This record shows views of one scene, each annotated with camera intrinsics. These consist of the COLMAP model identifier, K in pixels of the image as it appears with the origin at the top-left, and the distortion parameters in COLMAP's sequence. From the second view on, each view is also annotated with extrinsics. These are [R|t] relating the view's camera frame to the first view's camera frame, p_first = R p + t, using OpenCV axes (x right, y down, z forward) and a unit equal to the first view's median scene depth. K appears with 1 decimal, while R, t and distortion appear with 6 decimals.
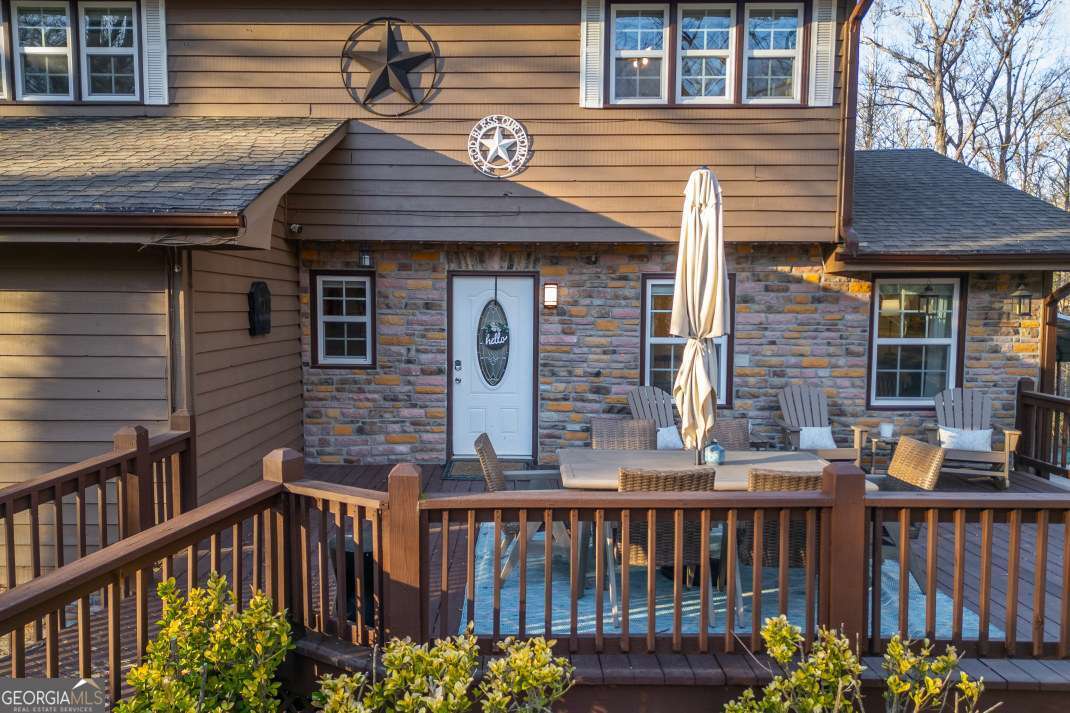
lens RADIAL K [[762.5, 0, 512.7], [0, 762.5, 368.1], [0, 0, 1]] dist [0.093209, -0.096960]
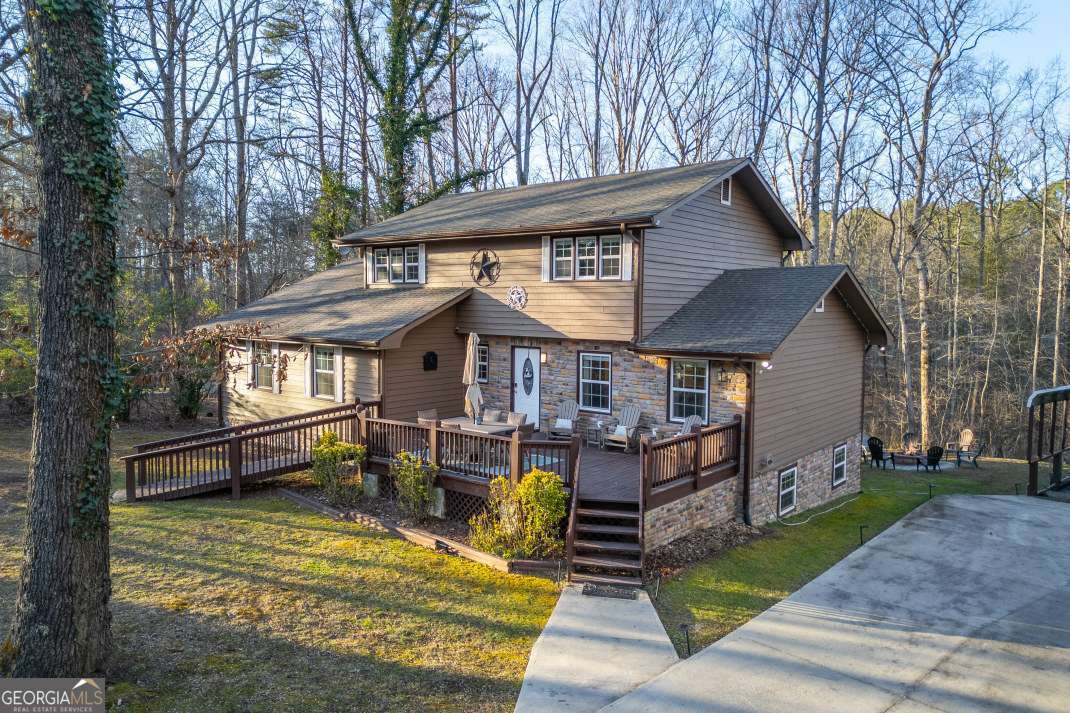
lens RADIAL K [[751.3, 0, 535.0], [0, 751.3, 356.5], [0, 0, 1]] dist [0.084599, -0.073373]
pose [[0.776040, 0.048281, -0.628833, 1.437859], [-0.054693, 0.998461, 0.009164, -0.118334], [0.628307, 0.027281, 0.777487, -0.761316]]
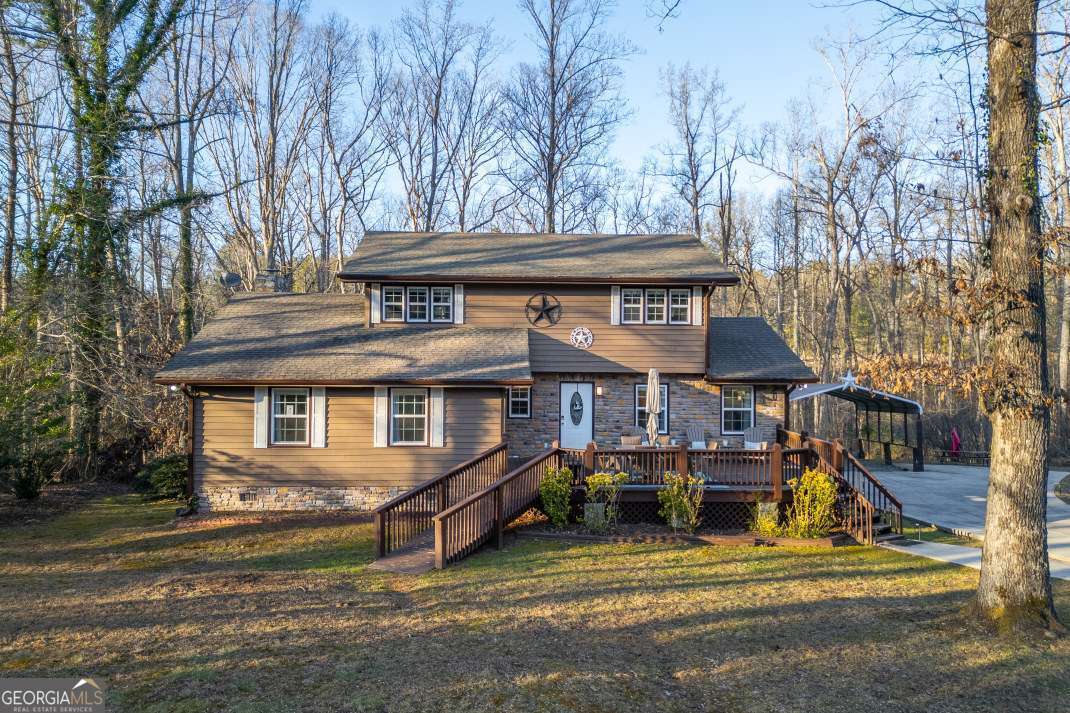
lens RADIAL K [[767.7, 0, 509.1], [0, 767.7, 353.3], [0, 0, 1]] dist [0.093675, -0.098207]
pose [[0.999450, 0.002982, 0.033015, -0.344267], [-0.000630, 0.997473, -0.071040, -0.036724], [-0.033144, 0.070980, 0.996927, -1.611811]]
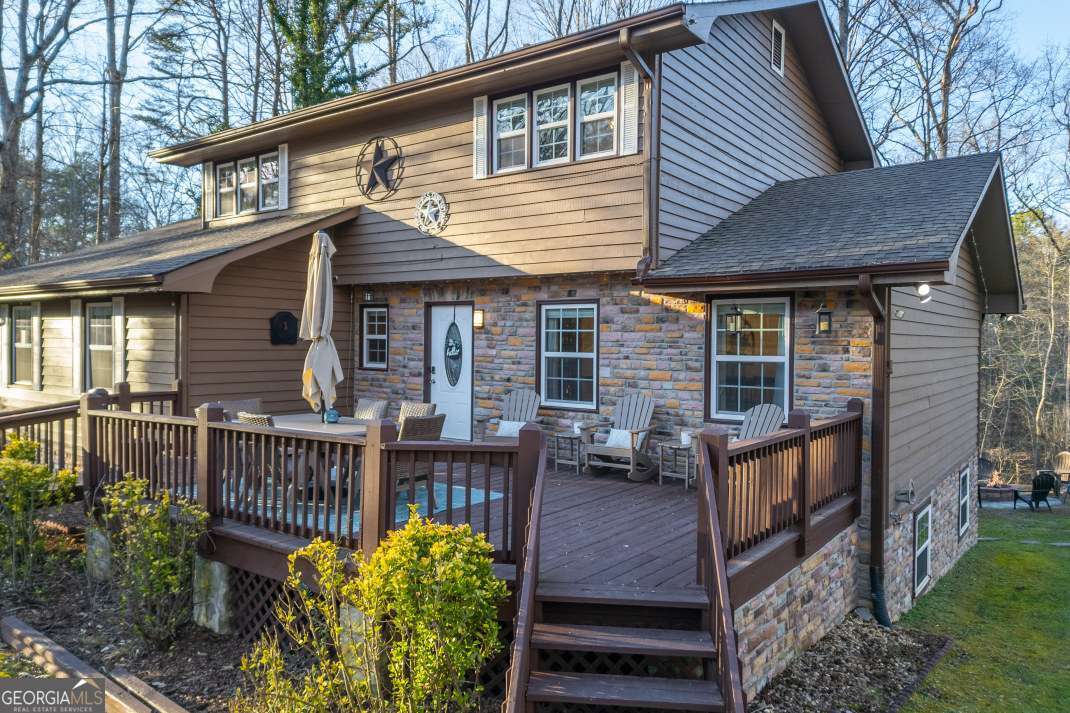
lens RADIAL K [[746.1, 0, 536.3], [0, 746.1, 365.4], [0, 0, 1]] dist [0.100304, -0.119816]
pose [[0.807964, 0.022028, -0.588819, 0.889868], [-0.052903, 0.997977, -0.035259, 0.025480], [0.586851, 0.059638, 0.807495, 0.019549]]
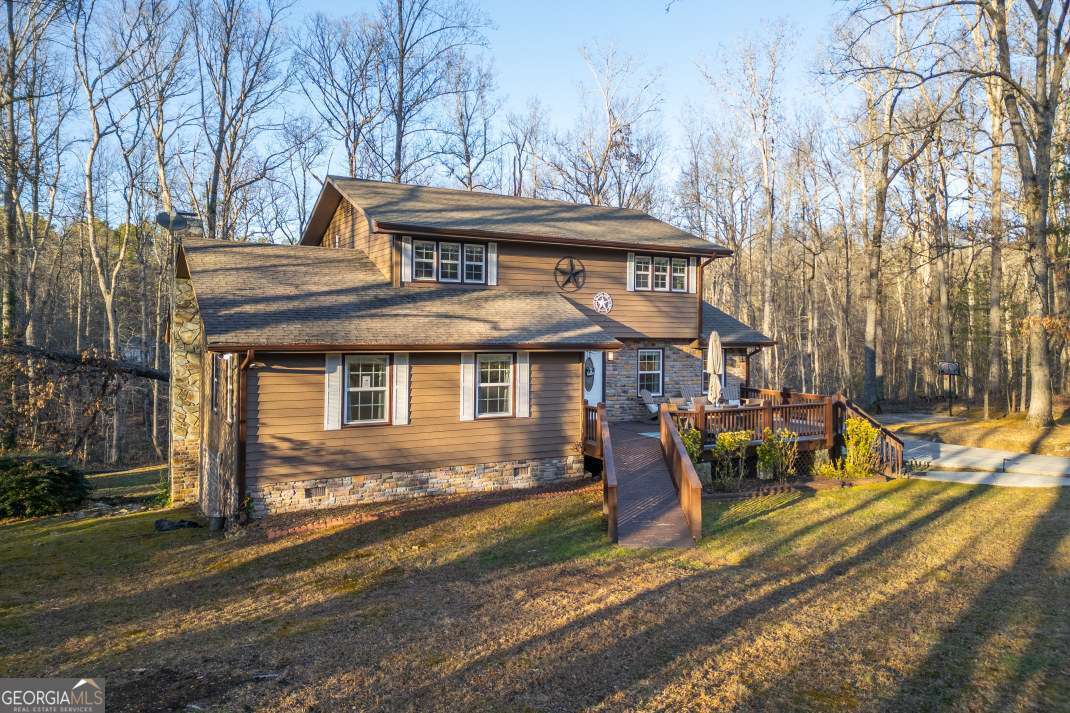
lens RADIAL K [[752.6, 0, 536.7], [0, 752.6, 331.9], [0, 0, 1]] dist [0.119700, -0.165718]
pose [[0.867313, 0.002804, 0.497755, -1.461067], [0.033325, 0.997413, -0.063687, -0.021566], [-0.496646, 0.071824, 0.864976, -1.125305]]
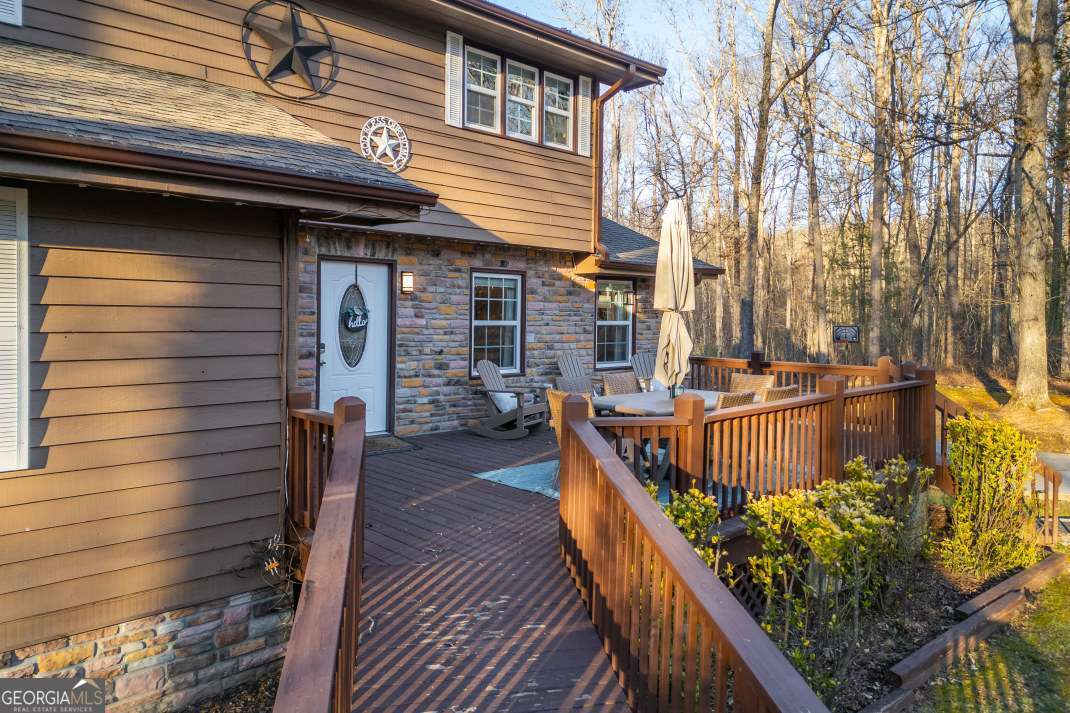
lens RADIAL K [[752.6, 0, 536.7], [0, 752.6, 331.9], [0, 0, 1]] dist [0.119700, -0.165718]
pose [[0.719279, -0.012637, 0.694606, -0.578507], [0.048042, 0.998346, -0.031585, 0.020388], [-0.693058, 0.056089, 0.718697, 0.082041]]
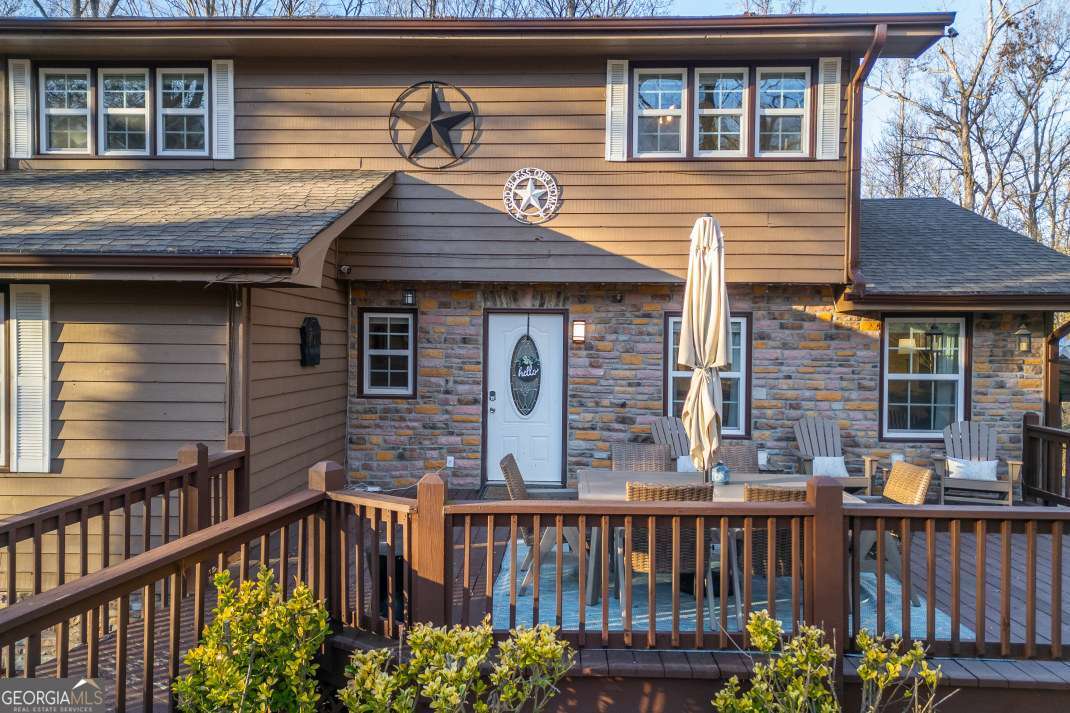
lens RADIAL K [[746.1, 0, 536.3], [0, 746.1, 365.4], [0, 0, 1]] dist [0.100304, -0.119816]
pose [[0.999604, 0.005856, -0.027529, 0.018580], [-0.007394, 0.998397, -0.056117, 0.012042], [0.027156, 0.056299, 0.998045, -0.048804]]
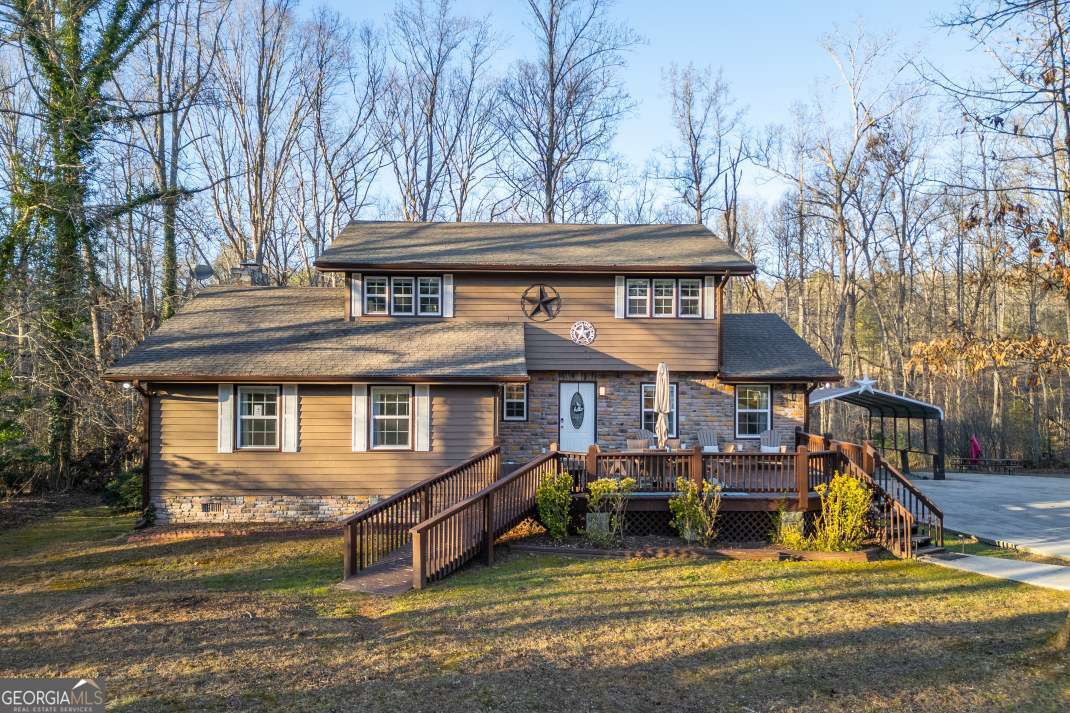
lens RADIAL K [[762.5, 0, 512.7], [0, 762.5, 368.1], [0, 0, 1]] dist [0.093209, -0.096960]
pose [[0.999338, 0.001227, 0.036352, -0.315505], [0.001319, 0.997551, -0.069924, -0.000426], [-0.036349, 0.069926, 0.996890, -1.370575]]
